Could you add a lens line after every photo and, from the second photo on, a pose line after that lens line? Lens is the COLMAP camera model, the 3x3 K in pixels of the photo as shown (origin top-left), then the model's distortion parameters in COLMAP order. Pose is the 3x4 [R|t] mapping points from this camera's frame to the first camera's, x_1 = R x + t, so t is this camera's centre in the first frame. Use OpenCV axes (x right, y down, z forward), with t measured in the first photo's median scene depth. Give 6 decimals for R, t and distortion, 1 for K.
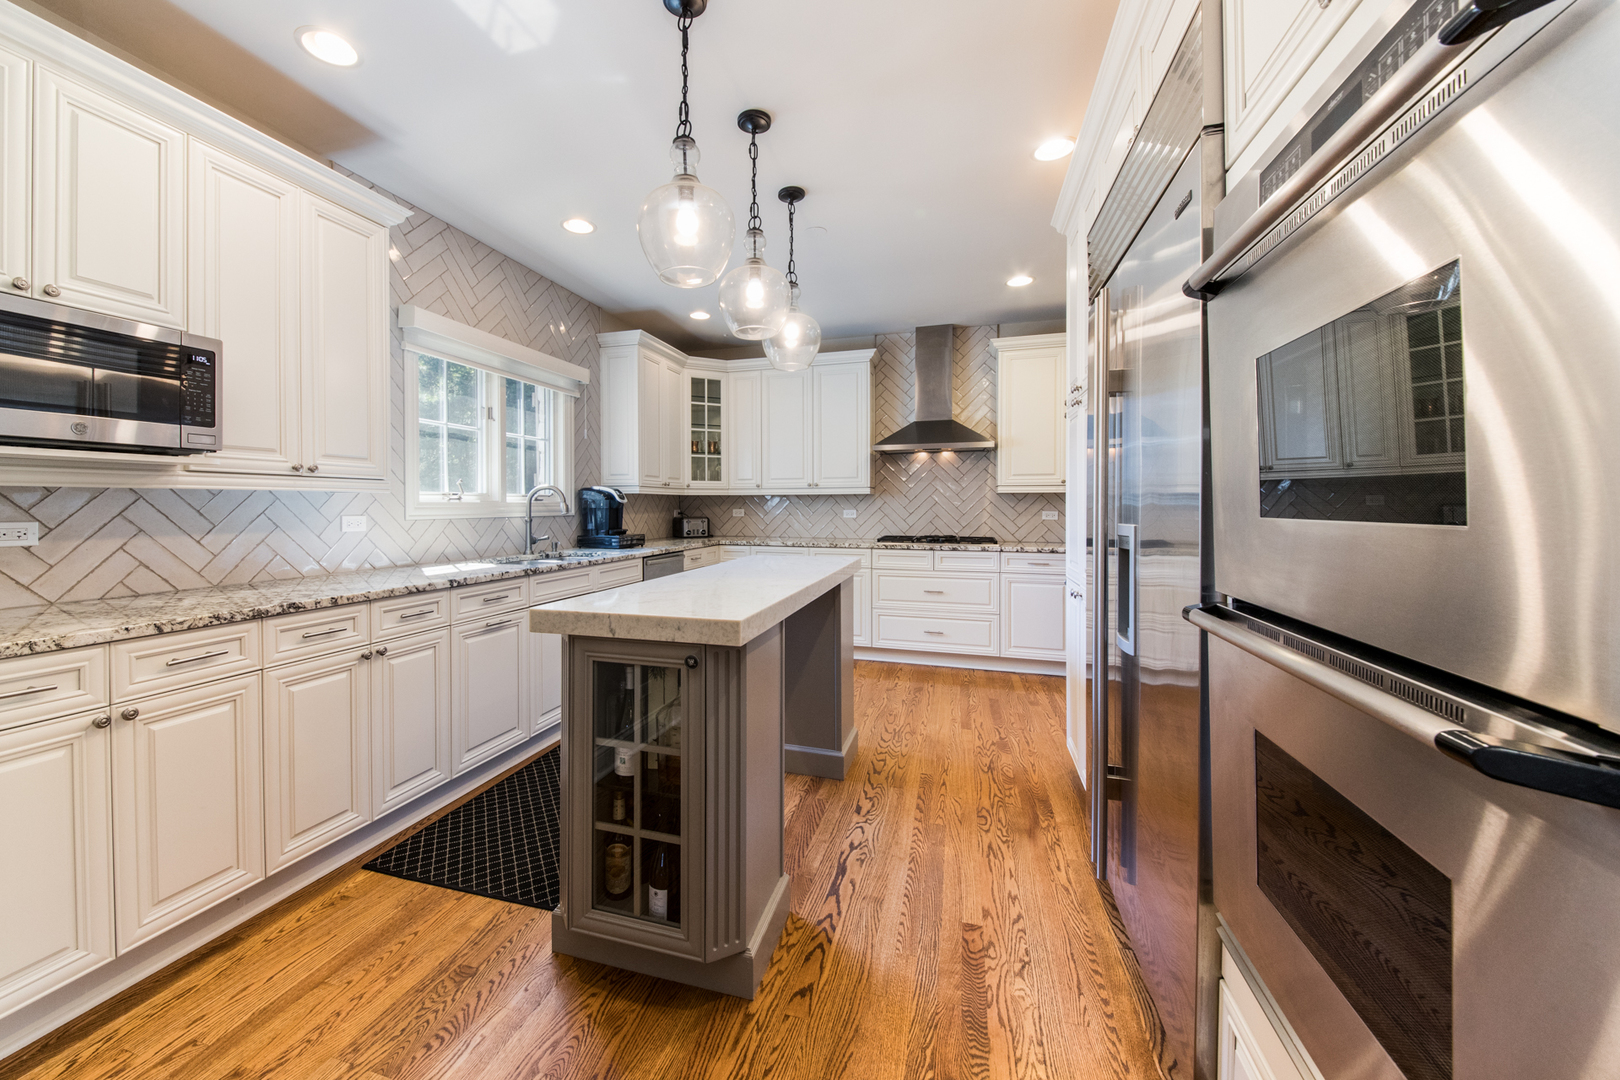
lens RADIAL K [[617.1, 0, 777.9], [0, 617.1, 502.5], [0, 0, 1]] dist [-0.005656, -0.001587]
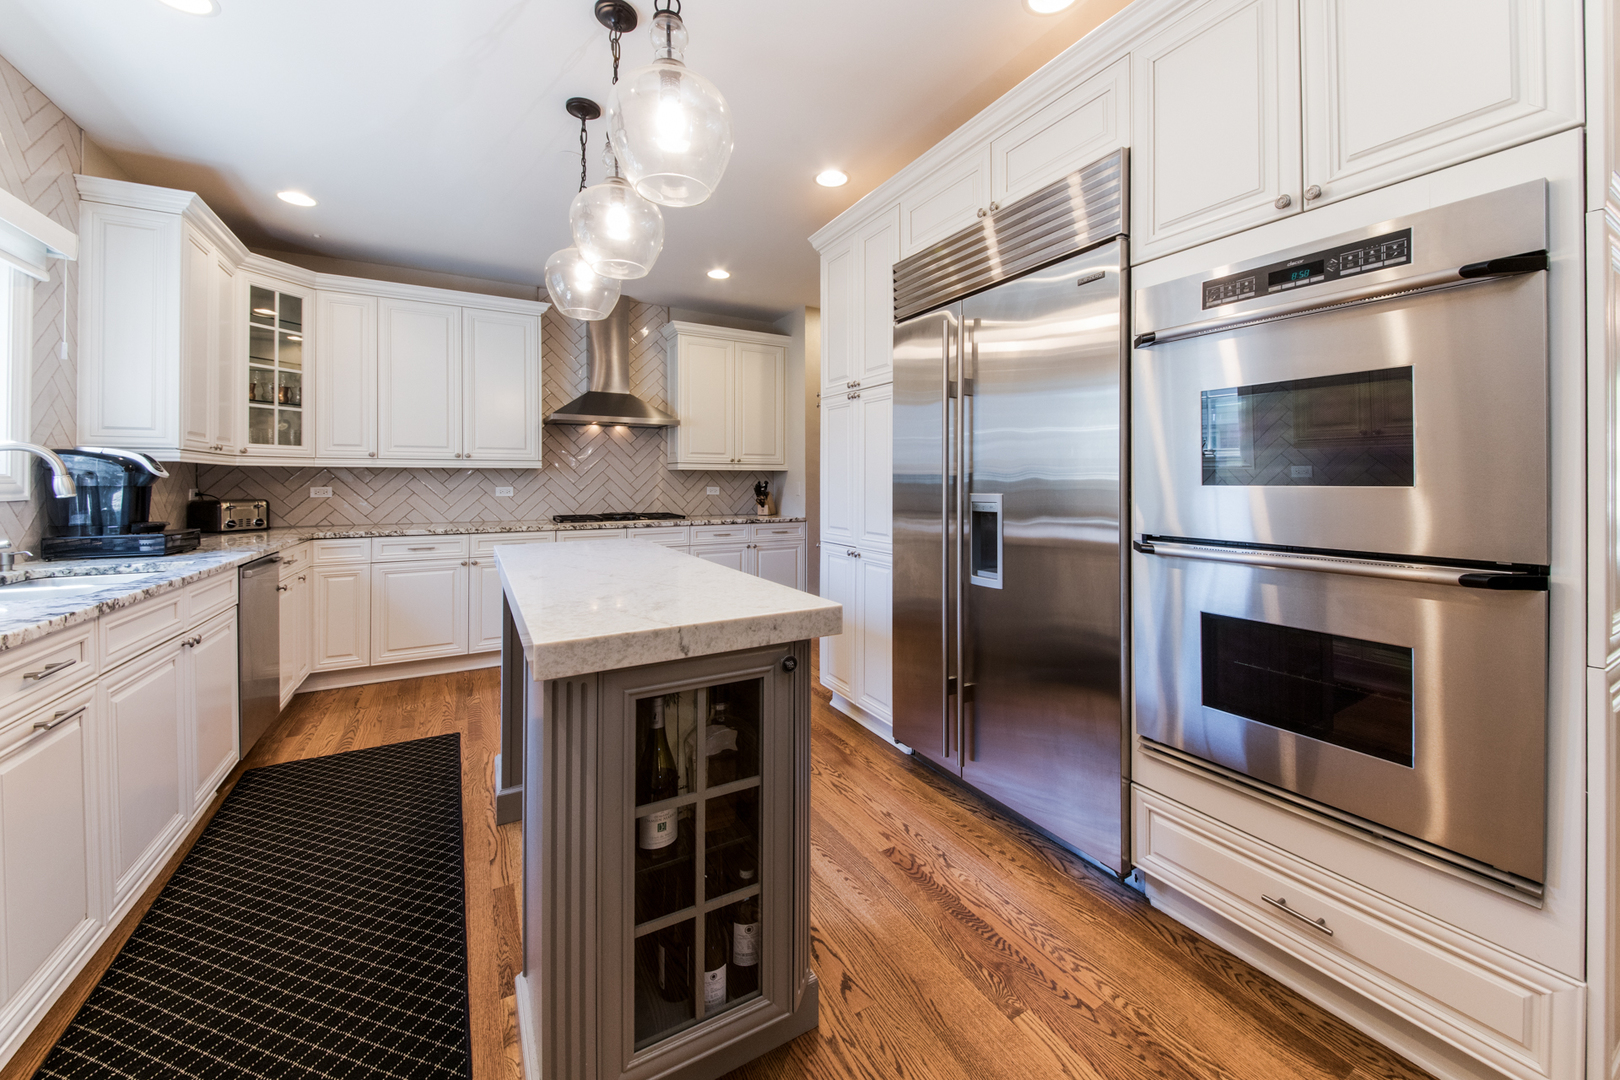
lens RADIAL K [[599.5, 0, 839.1], [0, 599.5, 486.2], [0, 0, 1]] dist [0.002431, -0.004359]
pose [[0.676476, -0.003931, 0.736454, -0.203286], [-0.003544, 0.999957, 0.008593, 0.002765], [-0.736456, -0.008423, 0.676433, 0.118505]]
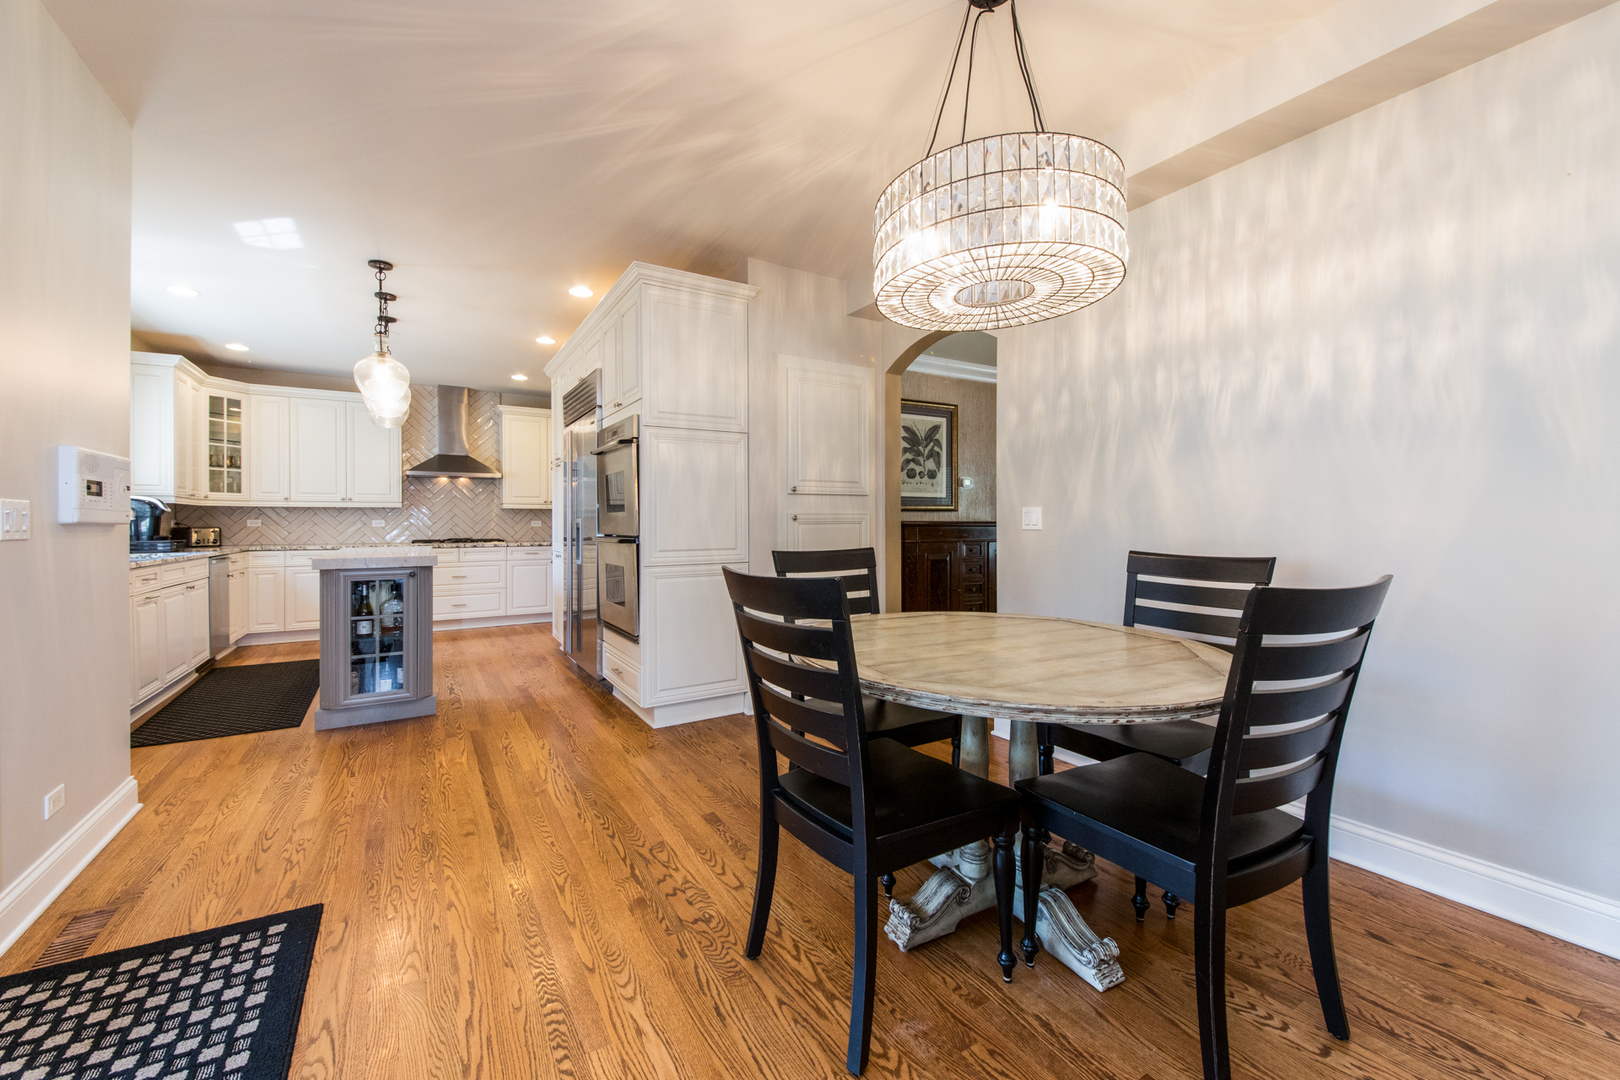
lens RADIAL K [[599.5, 0, 778.2], [0, 599.5, 532.2], [0, 0, 1]] dist [0.002431, -0.004359]
pose [[0.676267, -0.010992, 0.736574, -0.262102], [-0.002518, 0.999848, 0.017233, 0.015429], [-0.736652, -0.013509, 0.676137, -0.470425]]
